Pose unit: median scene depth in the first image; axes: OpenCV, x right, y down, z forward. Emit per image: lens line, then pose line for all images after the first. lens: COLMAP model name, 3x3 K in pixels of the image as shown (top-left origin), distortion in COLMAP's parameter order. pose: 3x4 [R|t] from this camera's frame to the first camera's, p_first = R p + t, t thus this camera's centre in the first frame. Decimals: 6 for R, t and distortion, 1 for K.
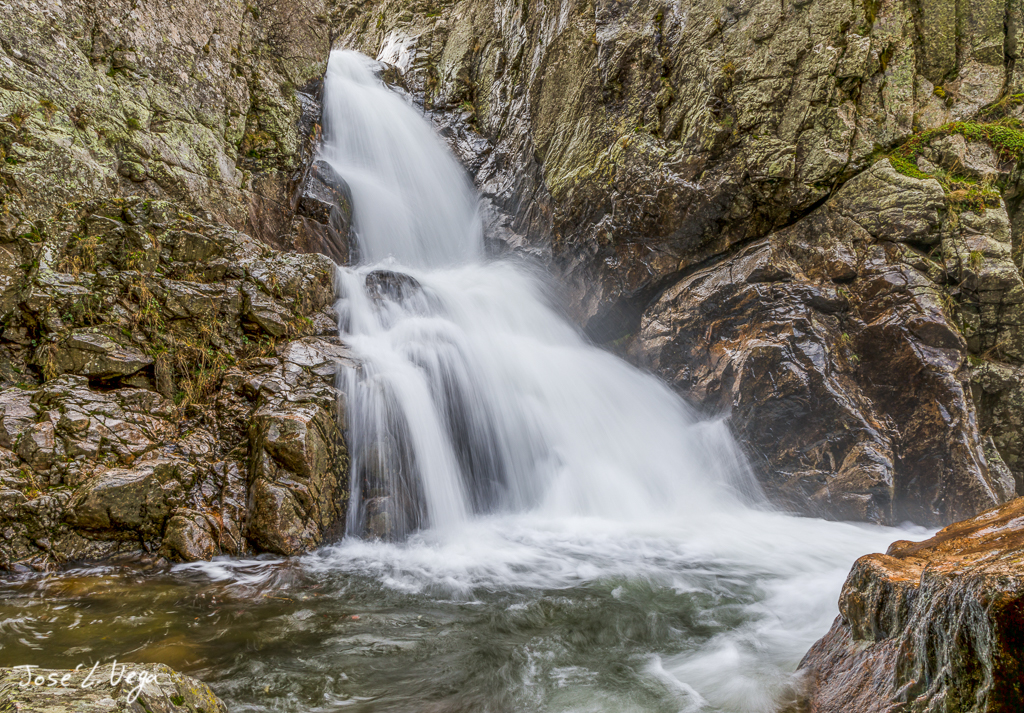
lens RADIAL K [[751.3, 0, 495.6], [0, 751.3, 373.7], [0, 0, 1]] dist [0.005637, 0.000397]
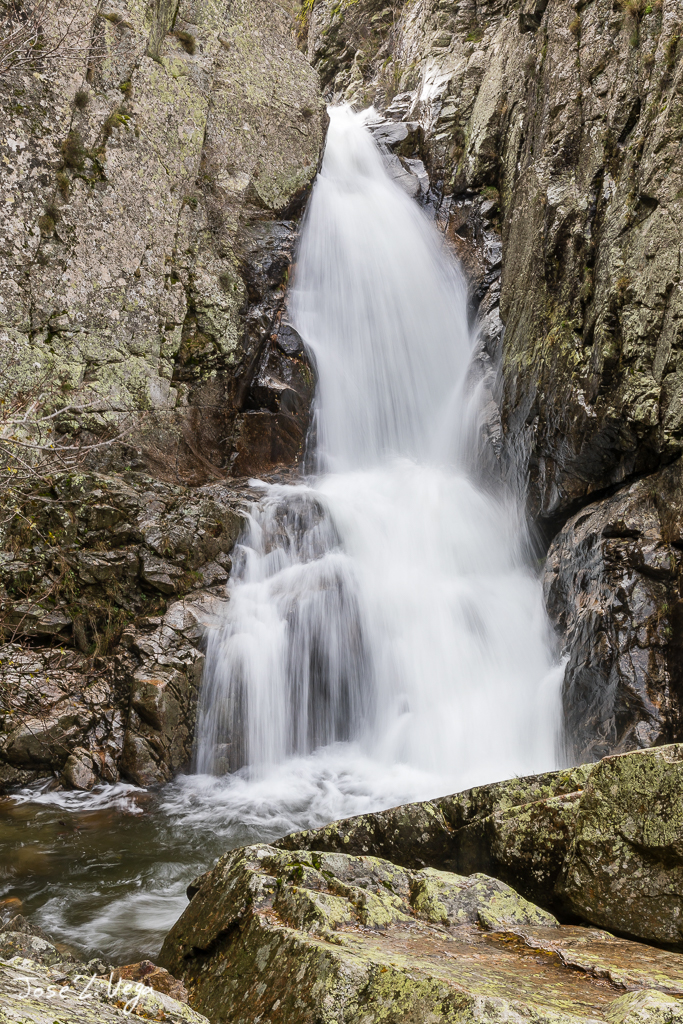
lens RADIAL K [[1318.8, 0, 347.1], [0, 1318.8, 517.5], [0, 0, 1]] dist [0.016463, 0.000000]
pose [[0.925416, 0.008576, -0.378857, 0.669929], [0.038270, 0.992518, 0.115948, -0.353345], [0.377016, -0.121799, 0.918163, -0.695758]]
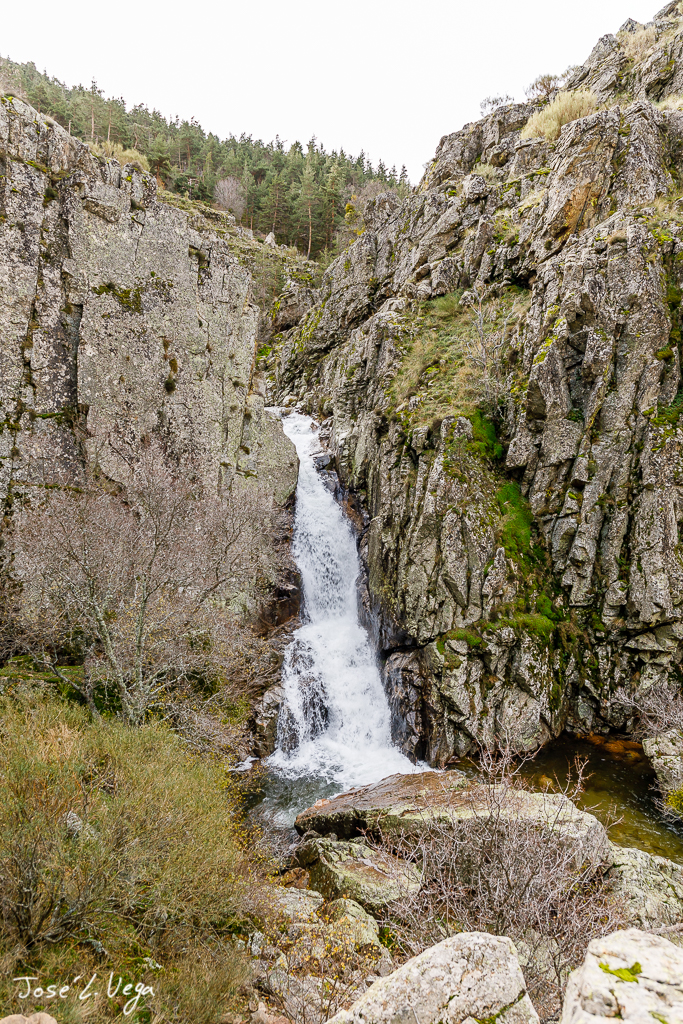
lens RADIAL K [[731.3, 0, 331.6], [0, 731.3, 508.7], [0, 0, 1]] dist [-0.003953, -0.001106]
pose [[0.942186, -0.007915, -0.334998, 1.069790], [0.079882, 0.976204, 0.201605, -1.393423], [0.325431, -0.216709, 0.920398, -1.721494]]
